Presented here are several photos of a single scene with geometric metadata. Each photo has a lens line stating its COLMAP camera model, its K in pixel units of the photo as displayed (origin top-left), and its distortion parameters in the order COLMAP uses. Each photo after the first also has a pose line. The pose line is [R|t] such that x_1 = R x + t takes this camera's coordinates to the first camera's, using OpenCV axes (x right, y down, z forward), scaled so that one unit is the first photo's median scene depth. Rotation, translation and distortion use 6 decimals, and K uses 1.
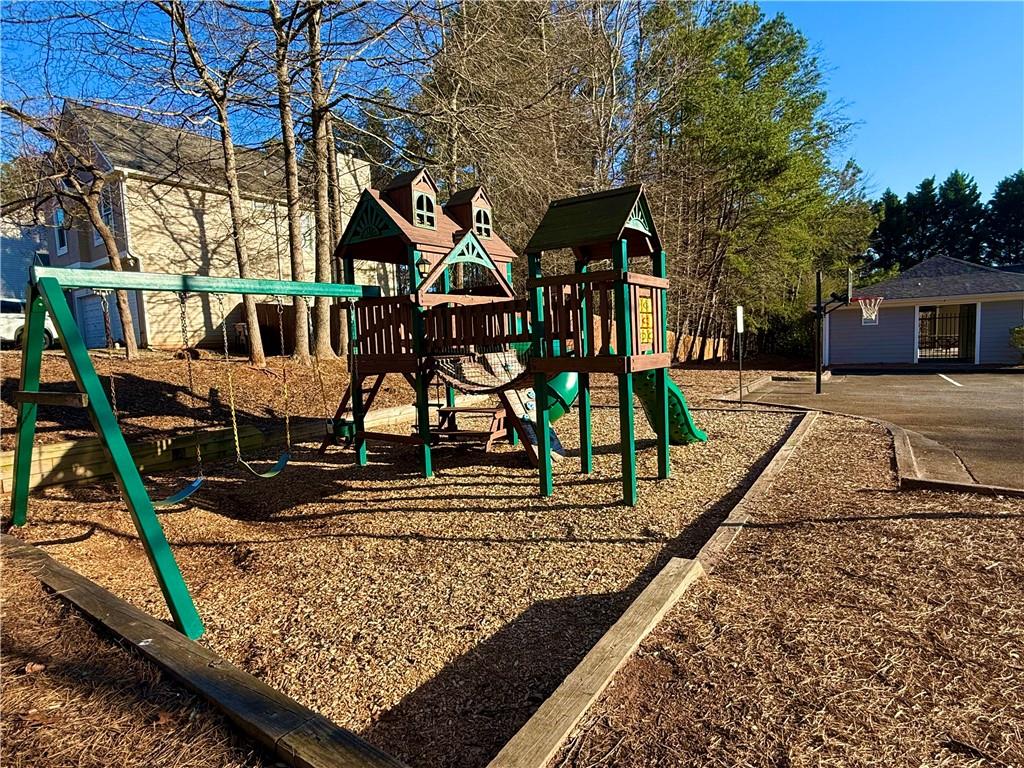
lens RADIAL K [[542.3, 0, 512.0], [0, 542.3, 384.0], [0, 0, 1]] dist [-0.001103, 0.000087]
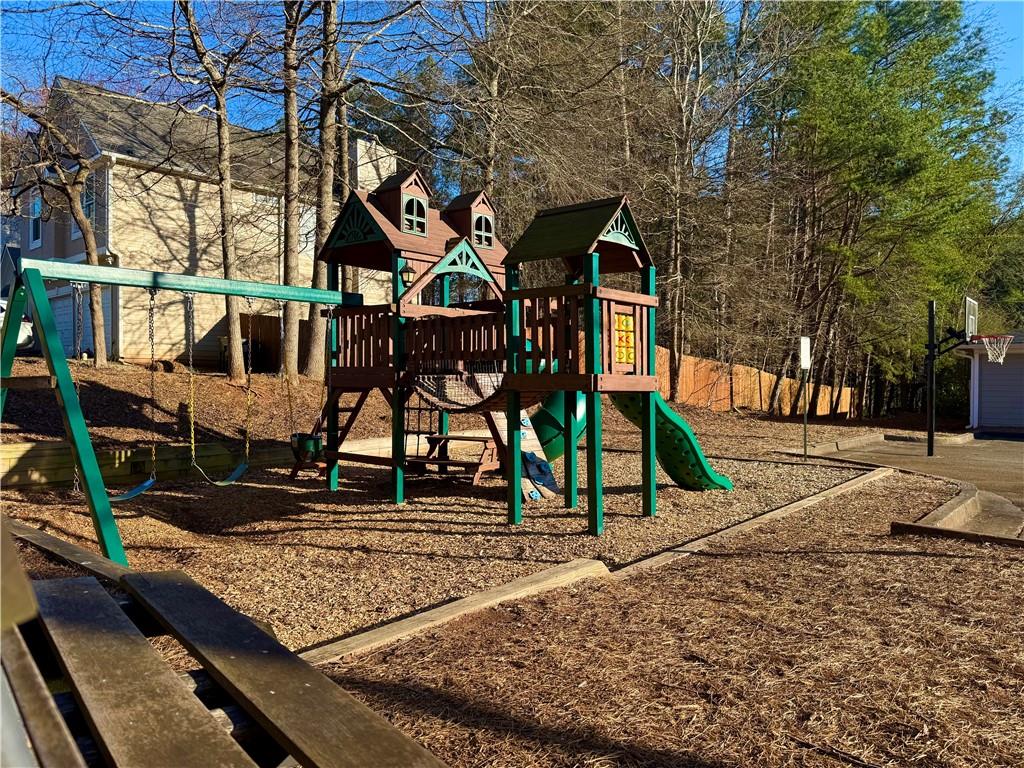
lens RADIAL K [[737.3, 0, 528.2], [0, 737.3, 386.4], [0, 0, 1]] dist [0.083950, -0.117843]
pose [[0.994611, 0.048611, -0.091575, 0.148544], [-0.055455, 0.995735, -0.073736, 0.050154], [0.087600, 0.078416, 0.993064, -0.203195]]
